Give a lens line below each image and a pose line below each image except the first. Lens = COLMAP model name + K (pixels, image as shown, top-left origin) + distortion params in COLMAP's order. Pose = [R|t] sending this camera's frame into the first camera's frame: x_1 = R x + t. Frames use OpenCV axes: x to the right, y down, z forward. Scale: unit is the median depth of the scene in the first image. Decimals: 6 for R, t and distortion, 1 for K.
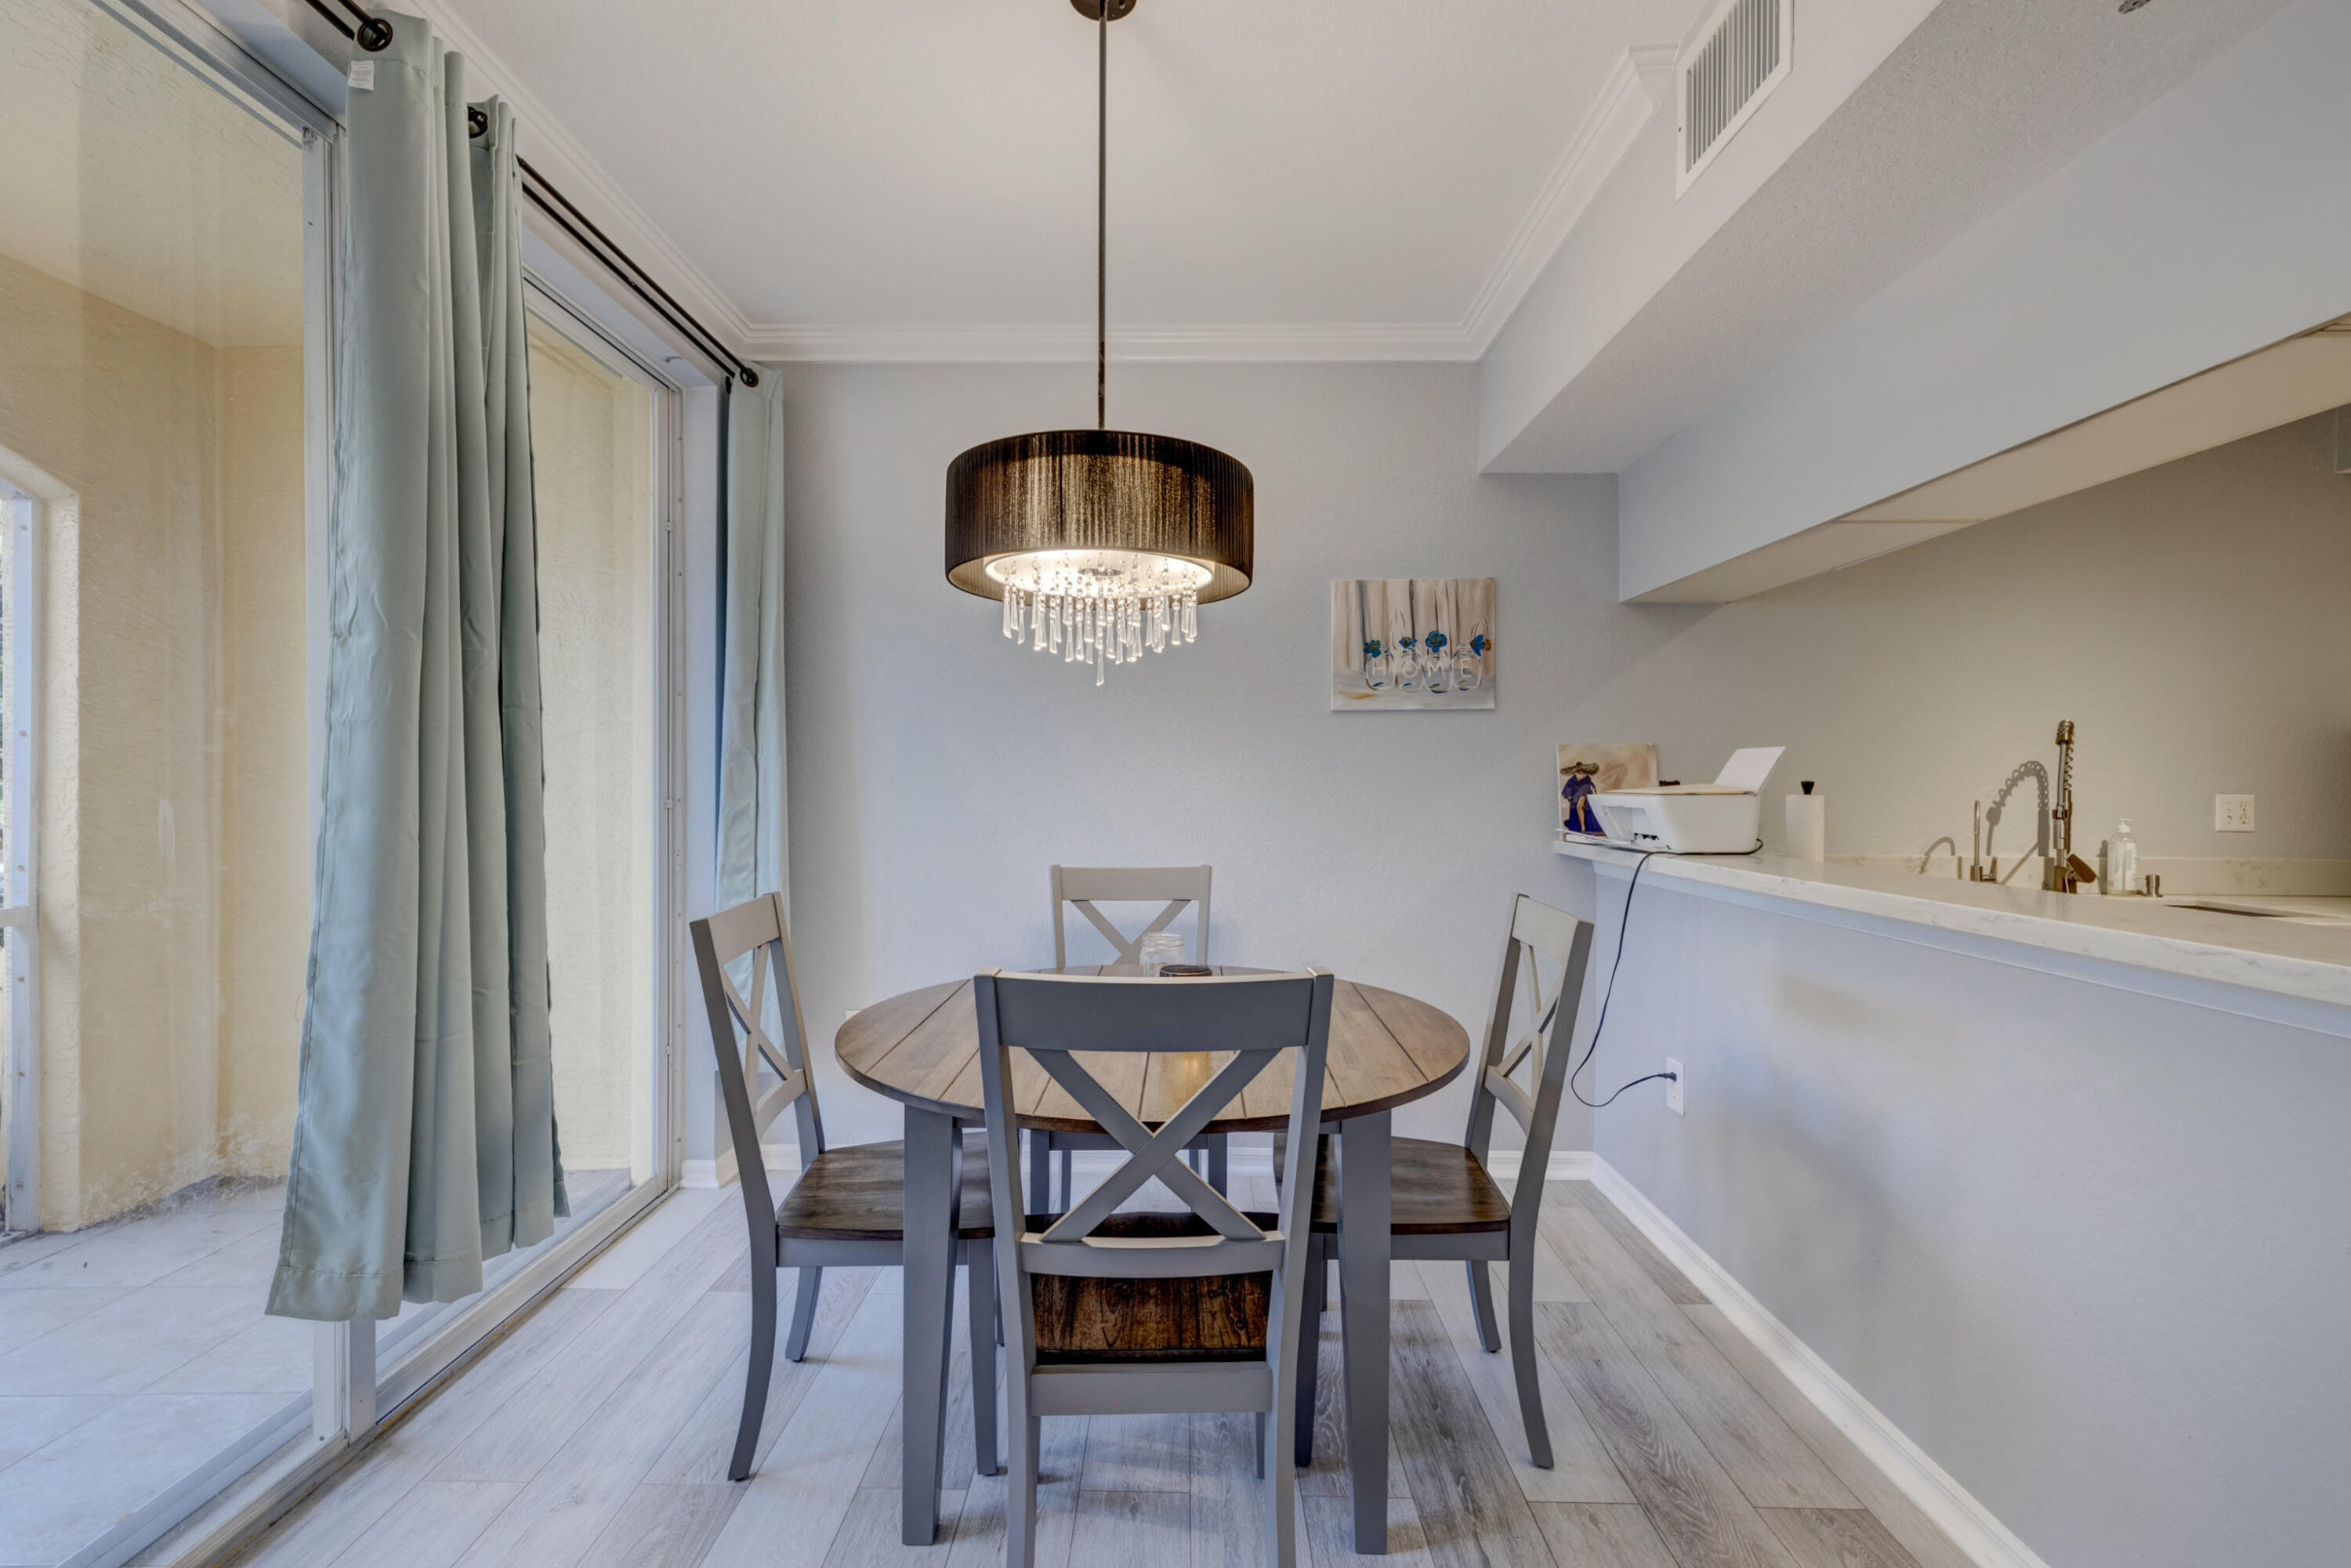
lens RADIAL K [[1011.7, 0, 1172.3], [0, 1011.7, 790.2], [0, 0, 1]] dist [0.003092, 0.000275]
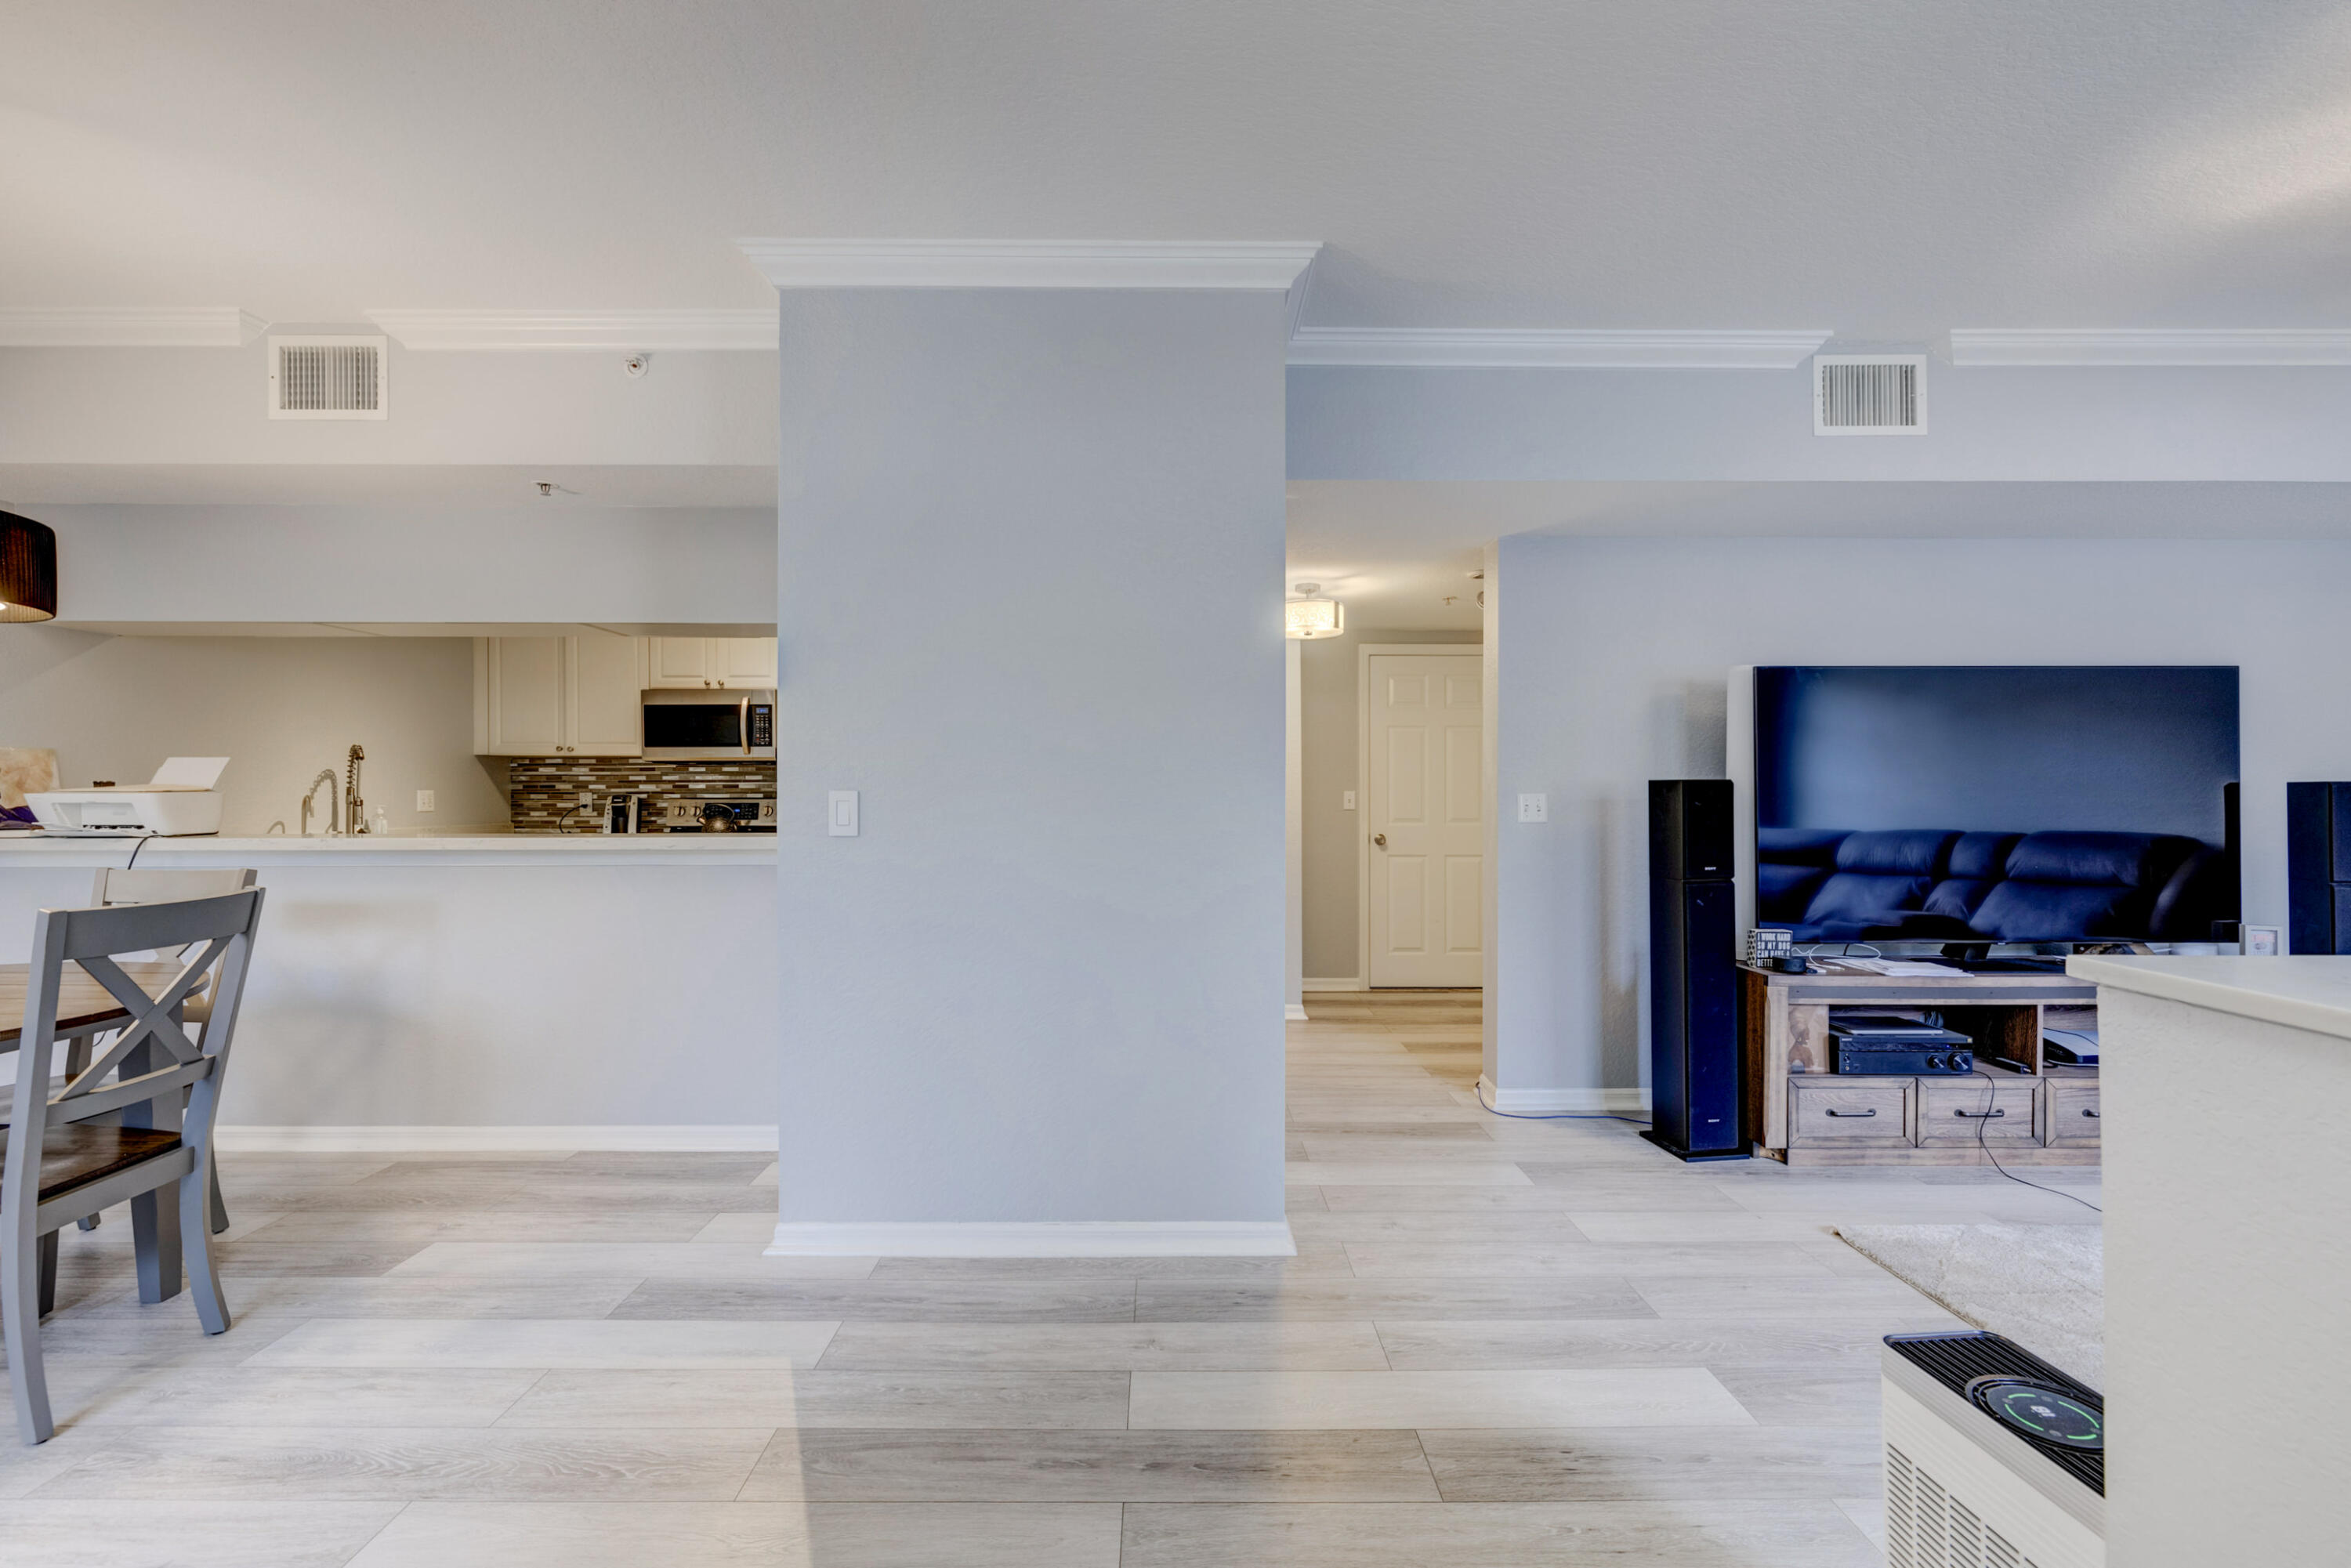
lens RADIAL K [[992.0, 0, 1177.6], [0, 992.0, 788.5], [0, 0, 1]] dist [0.002586, -0.000339]
pose [[-0.028399, -0.004314, 0.999587, -0.715536], [0.010033, 0.999939, 0.004600, 0.006554], [-0.999546, 0.010160, -0.028354, -0.245557]]
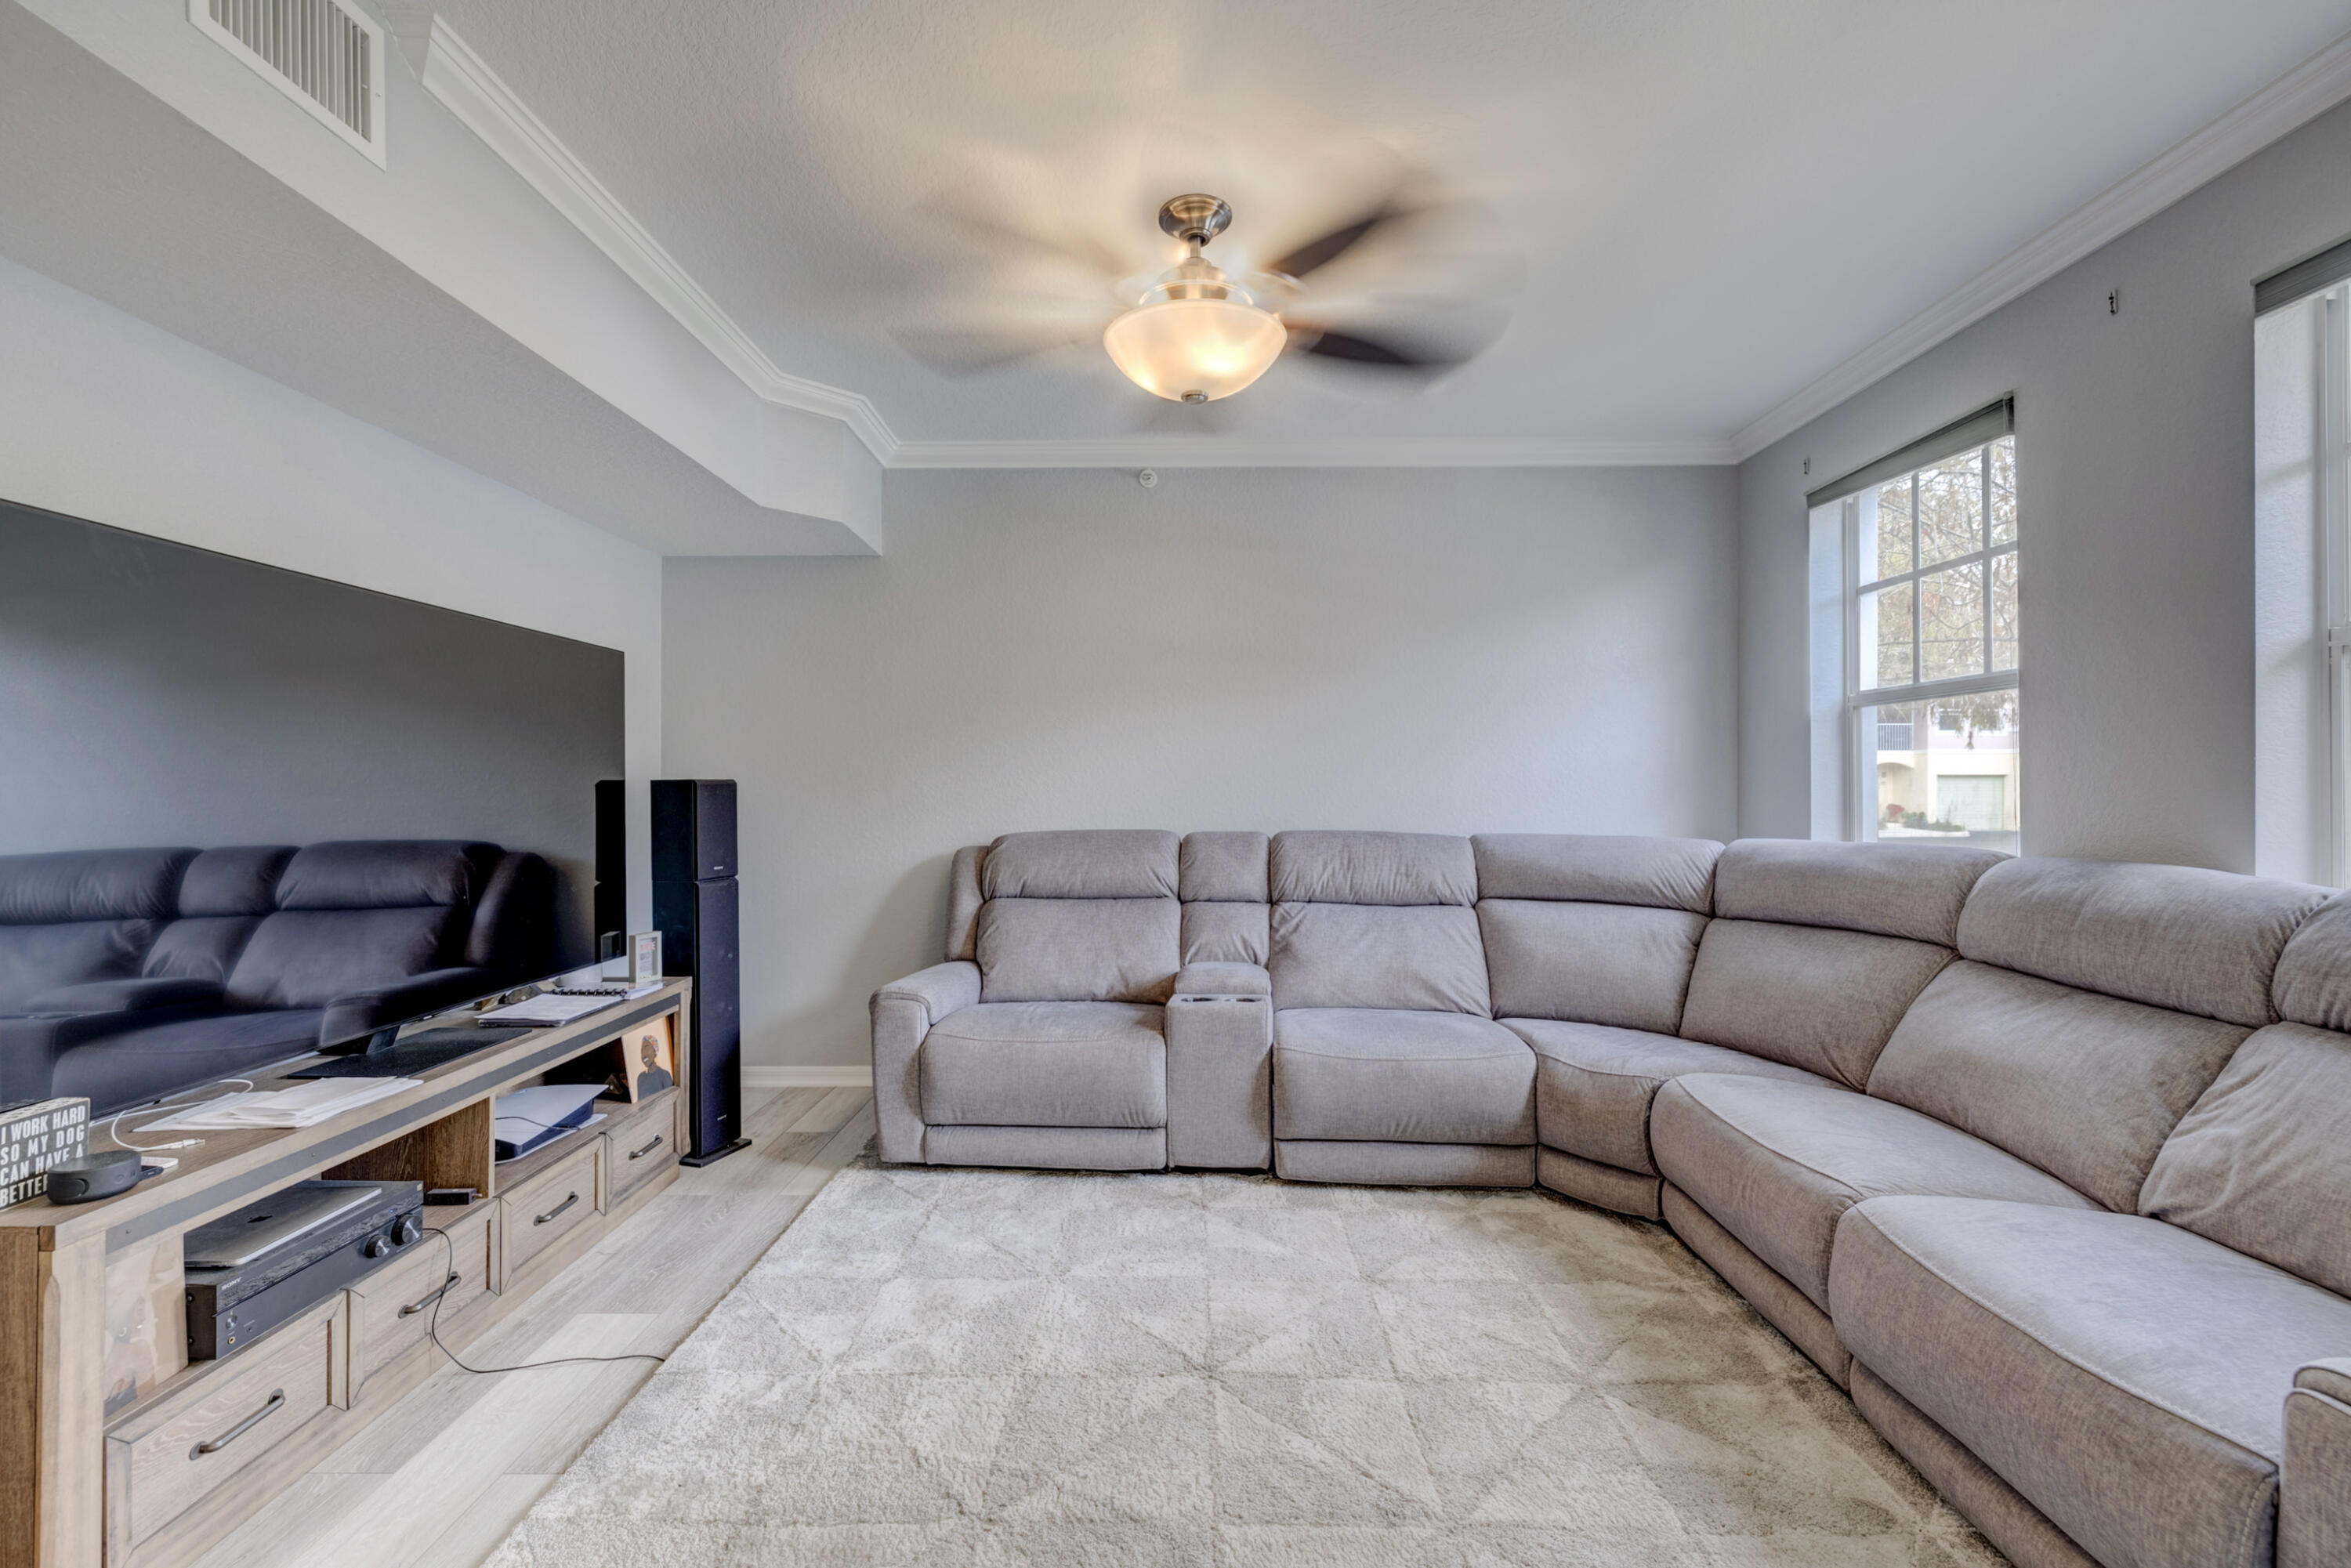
lens RADIAL K [[992.0, 0, 1177.6], [0, 992.0, 788.5], [0, 0, 1]] dist [0.002586, -0.000339]
pose [[-0.999812, -0.003444, -0.019058, -0.139394], [-0.003639, 0.999942, 0.010169, 0.014565], [0.019022, 0.010237, -0.999767, -0.459136]]
